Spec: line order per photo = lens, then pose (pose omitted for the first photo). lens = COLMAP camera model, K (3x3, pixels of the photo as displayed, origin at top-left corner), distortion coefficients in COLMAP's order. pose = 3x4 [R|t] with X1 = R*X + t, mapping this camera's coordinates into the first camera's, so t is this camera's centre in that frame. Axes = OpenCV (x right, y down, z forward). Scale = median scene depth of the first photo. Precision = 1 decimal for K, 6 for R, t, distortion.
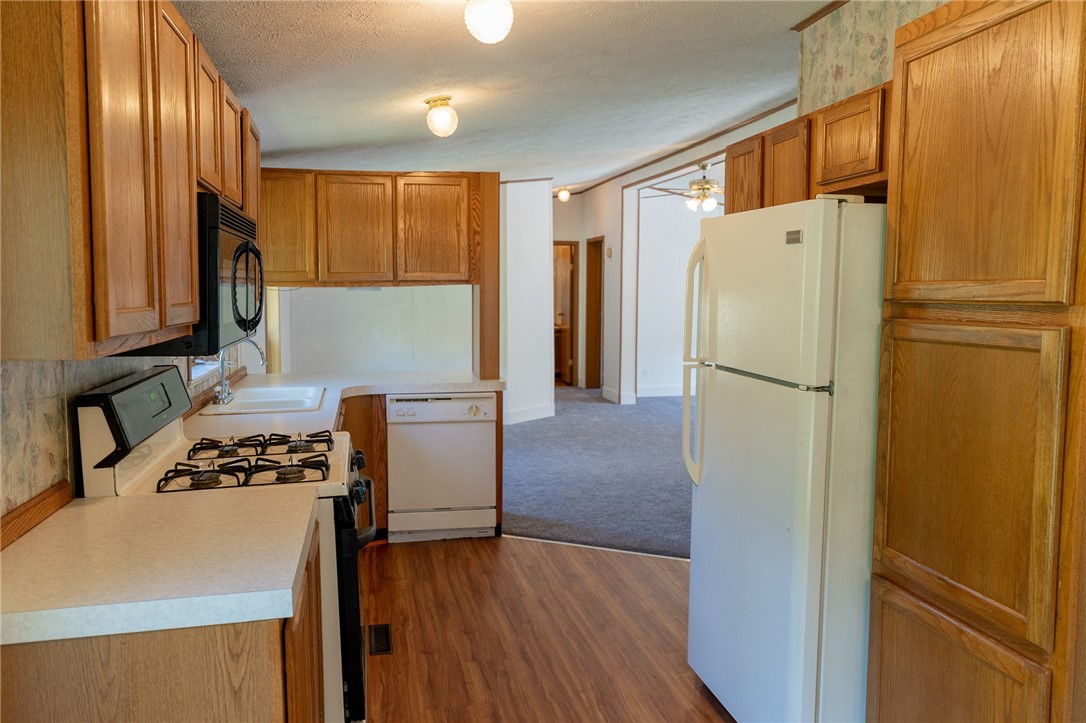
lens RADIAL K [[805.9, 0, 543.0], [0, 805.9, 361.5], [0, 0, 1]] dist [-0.020892, 0.041146]
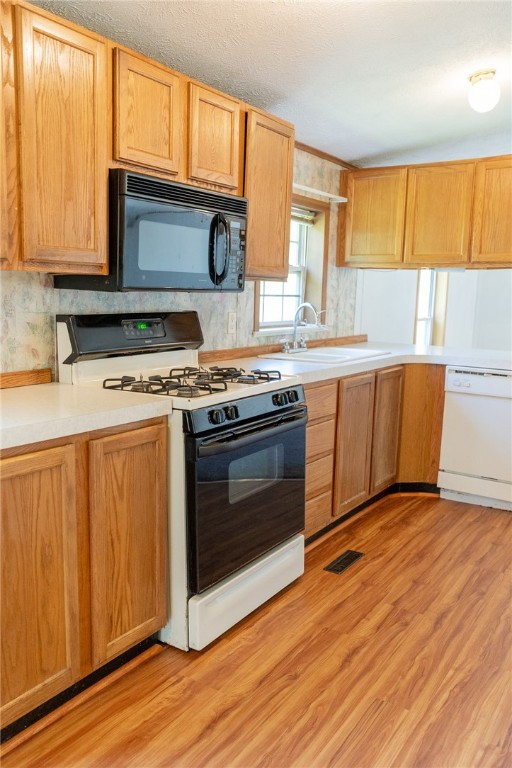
lens RADIAL K [[648.4, 0, 253.8], [0, 648.4, 389.2], [0, 0, 1]] dist [0.001200, 0.005474]
pose [[0.701639, 0.124779, -0.701522, 0.294465], [-0.088143, 0.992185, 0.088322, 0.021882], [0.707060, -0.000136, 0.707153, 0.211101]]
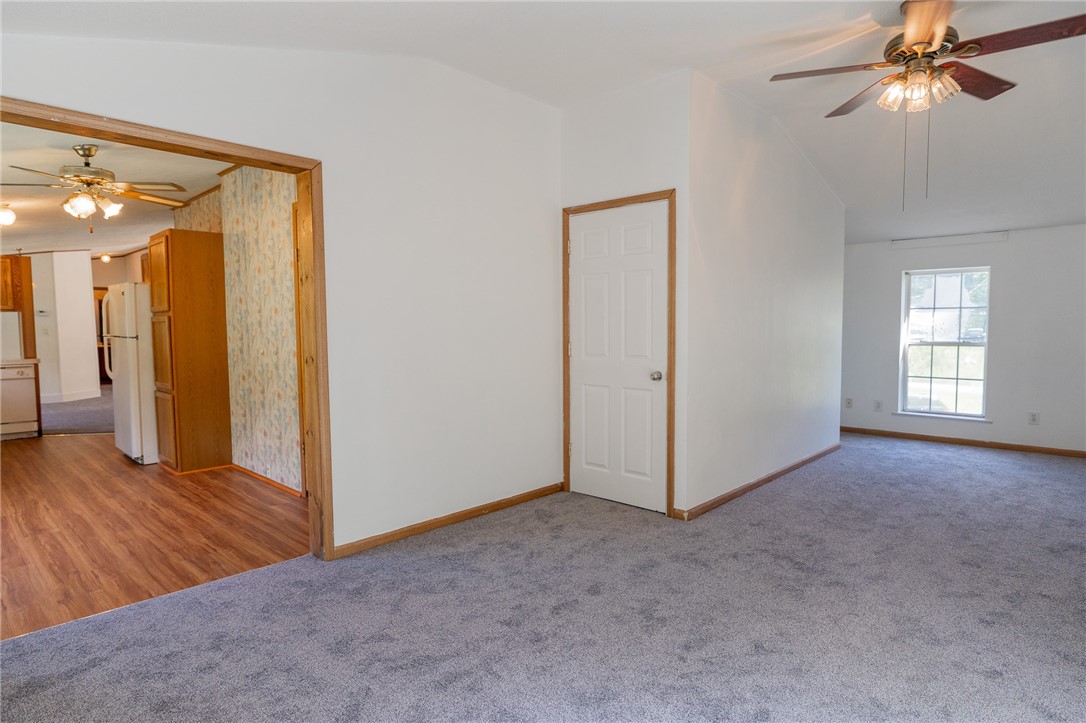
lens RADIAL K [[605.8, 0, 543.0], [0, 605.8, 361.5], [0, 0, 1]] dist [-0.018758, 0.002136]
pose [[0.829964, -0.046173, 0.555902, 0.205819], [0.060526, 0.998139, -0.007460, 0.146692], [-0.554523, 0.039838, 0.831214, -1.182127]]
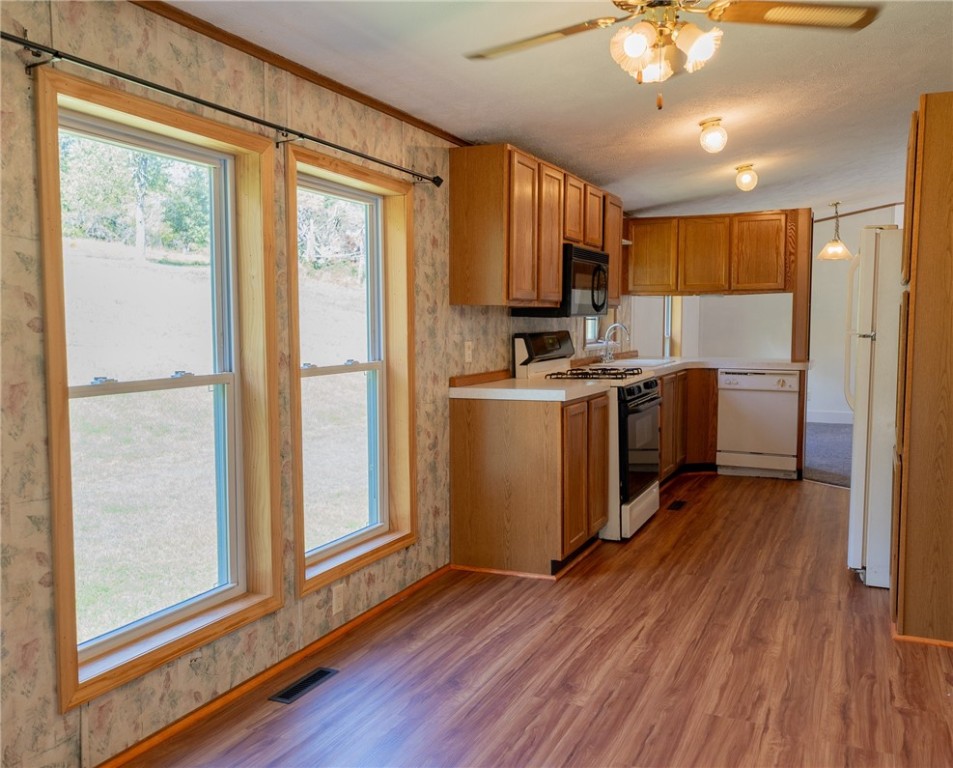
lens RADIAL K [[848.7, 0, 499.6], [0, 848.7, 386.2], [0, 0, 1]] dist [-0.053228, 0.128070]
pose [[0.813344, 0.044206, -0.580102, 0.430797], [-0.049011, 0.998771, 0.007394, 0.094624], [0.579715, 0.022418, 0.814511, -0.540011]]
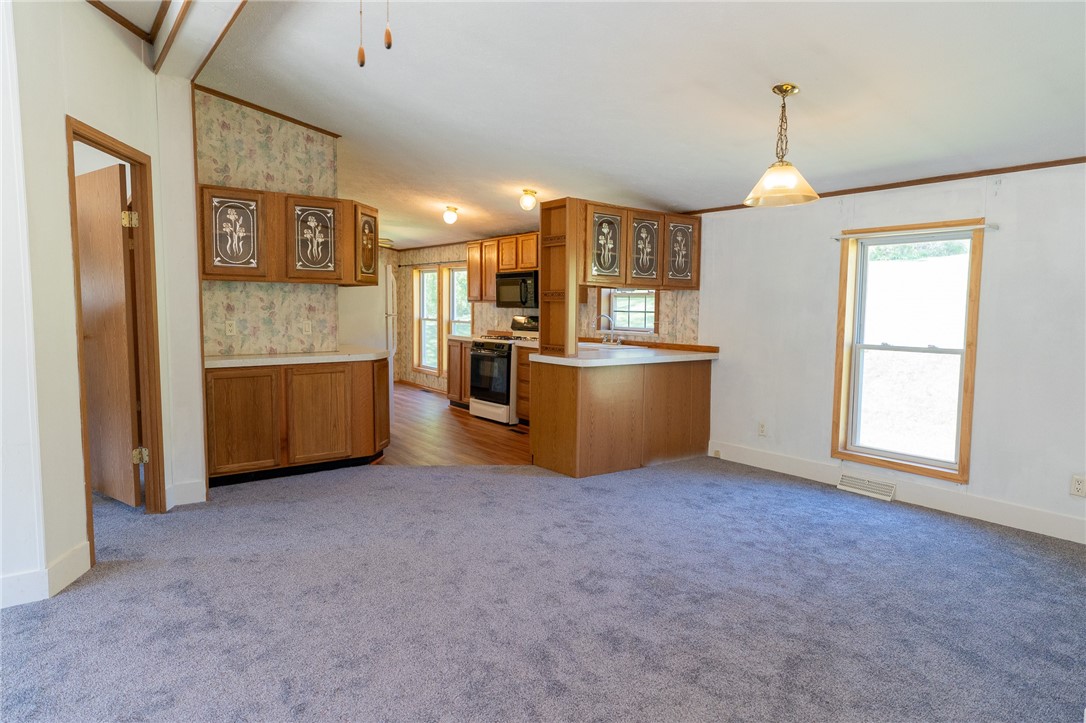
lens RADIAL K [[654.8, 0, 543.0], [0, 654.8, 361.5], [0, 0, 1]] dist [-0.000228, -0.000016]
pose [[-0.910006, 0.025998, -0.413779, 0.496317], [-0.047950, 0.984735, 0.167326, -0.188298], [0.411812, 0.172108, -0.894868, 2.466284]]
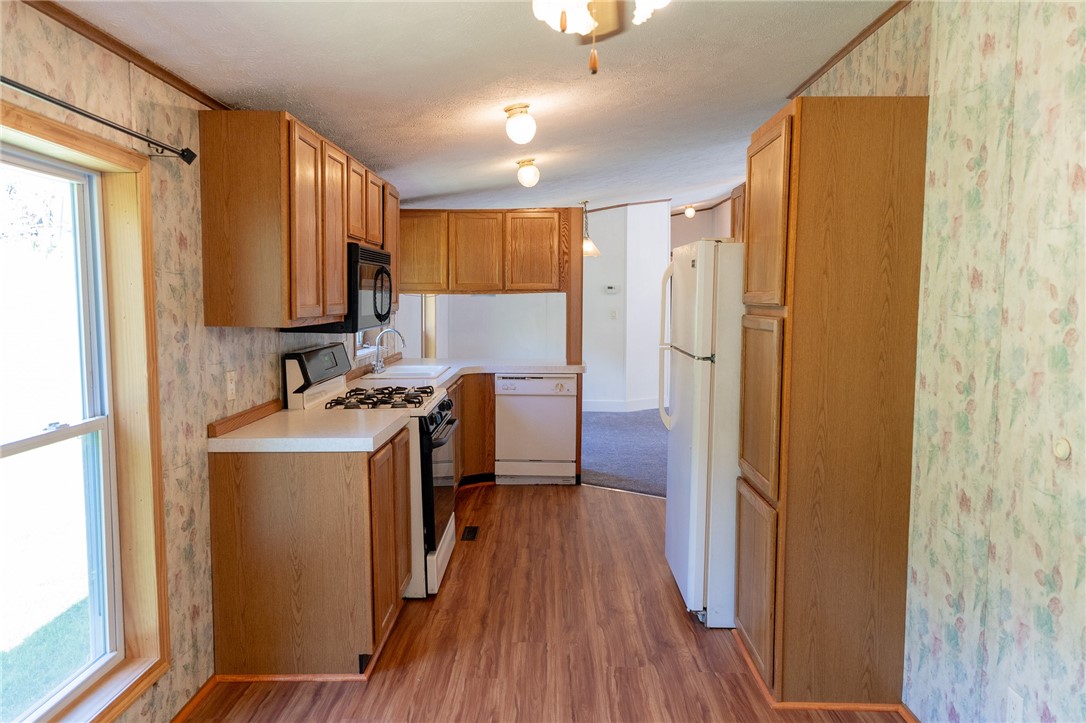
lens RADIAL K [[797.7, 0, 540.8], [0, 797.7, 363.6], [0, 0, 1]] dist [-0.020759, 0.037337]
pose [[0.974381, 0.019856, -0.224026, 0.213907], [-0.020849, 0.999780, -0.002068, 0.030417], [0.223936, 0.006685, 0.974581, -0.346695]]
